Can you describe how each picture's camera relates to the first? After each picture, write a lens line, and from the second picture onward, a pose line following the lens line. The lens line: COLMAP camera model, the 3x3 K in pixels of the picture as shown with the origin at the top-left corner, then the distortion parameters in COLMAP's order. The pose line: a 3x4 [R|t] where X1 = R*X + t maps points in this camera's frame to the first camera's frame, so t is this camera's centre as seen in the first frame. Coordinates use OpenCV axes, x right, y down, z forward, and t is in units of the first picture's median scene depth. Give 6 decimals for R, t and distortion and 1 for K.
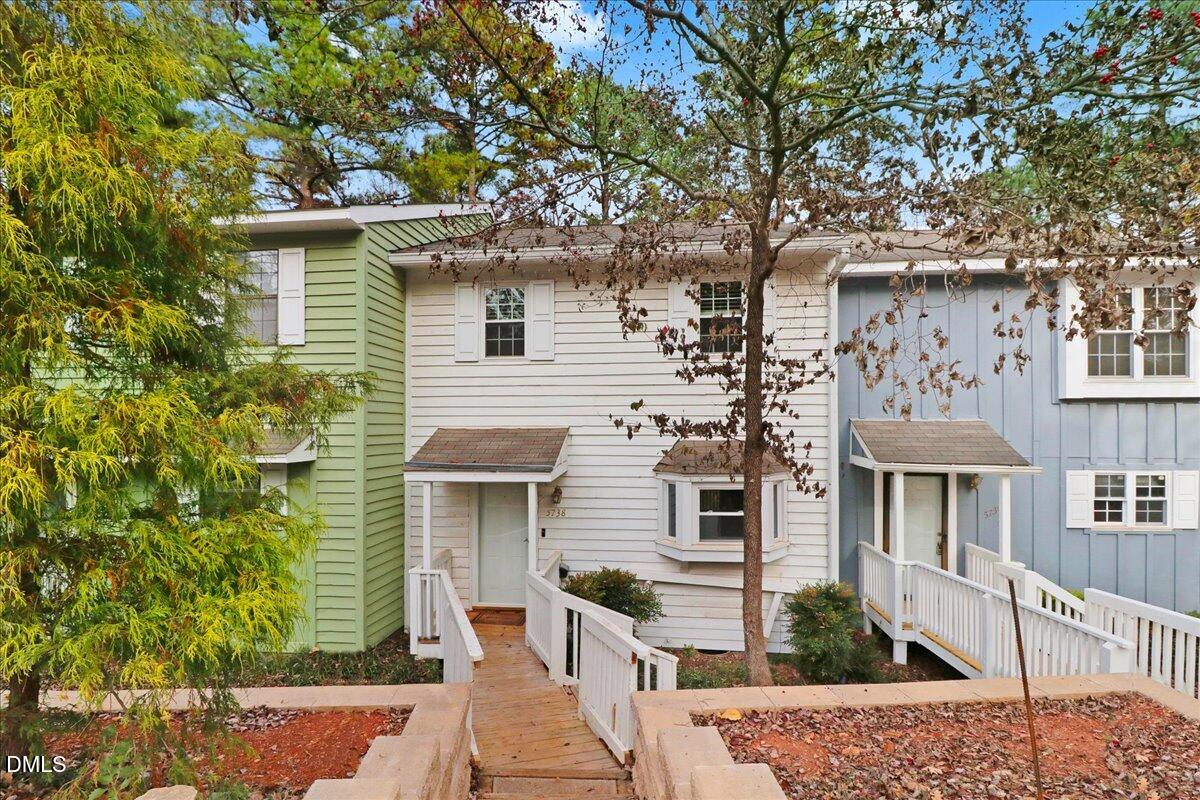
lens RADIAL K [[486.7, 0, 603.4], [0, 486.7, 427.6], [0, 0, 1]] dist [0.000773, -0.000055]
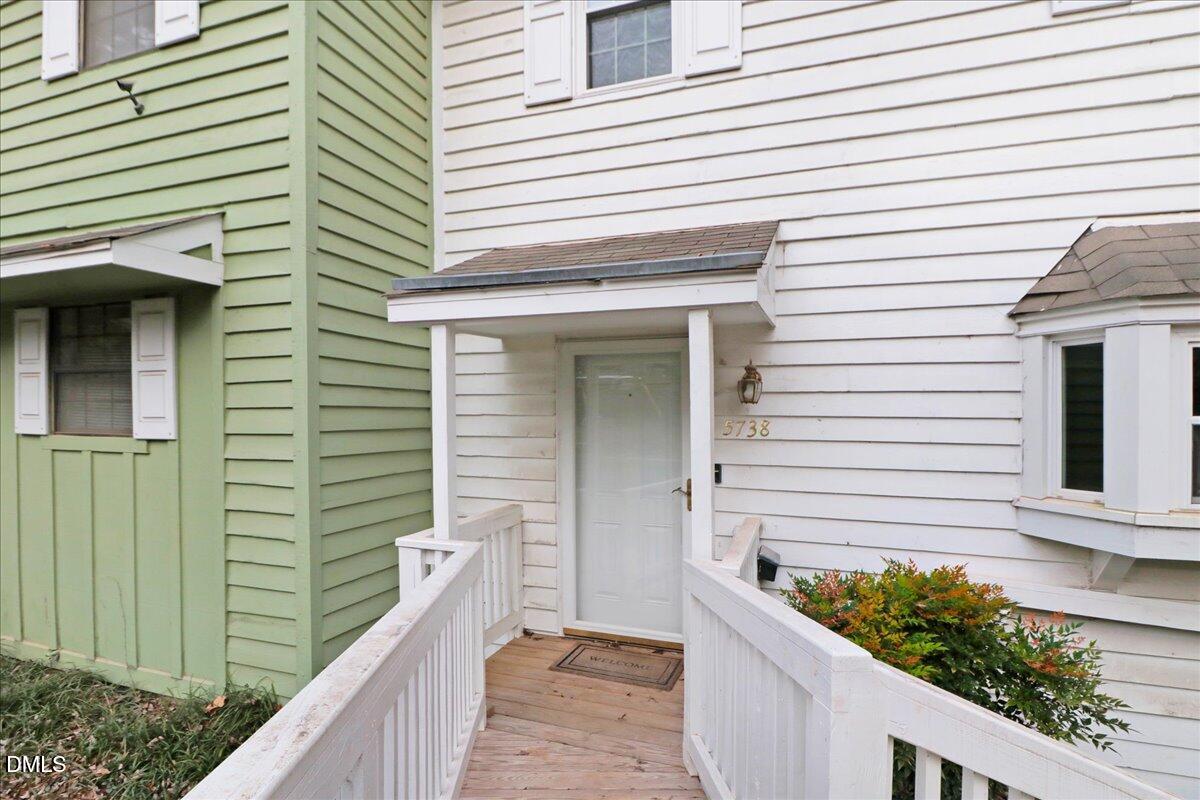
lens RADIAL K [[599.3, 0, 616.3], [0, 599.3, 392.8], [0, 0, 1]] dist [-0.016610, -0.000587]
pose [[0.971473, -0.003488, -0.237123, -0.086422], [0.005295, 0.999962, 0.006983, 0.143137], [0.237089, -0.008040, 0.971455, 0.474026]]
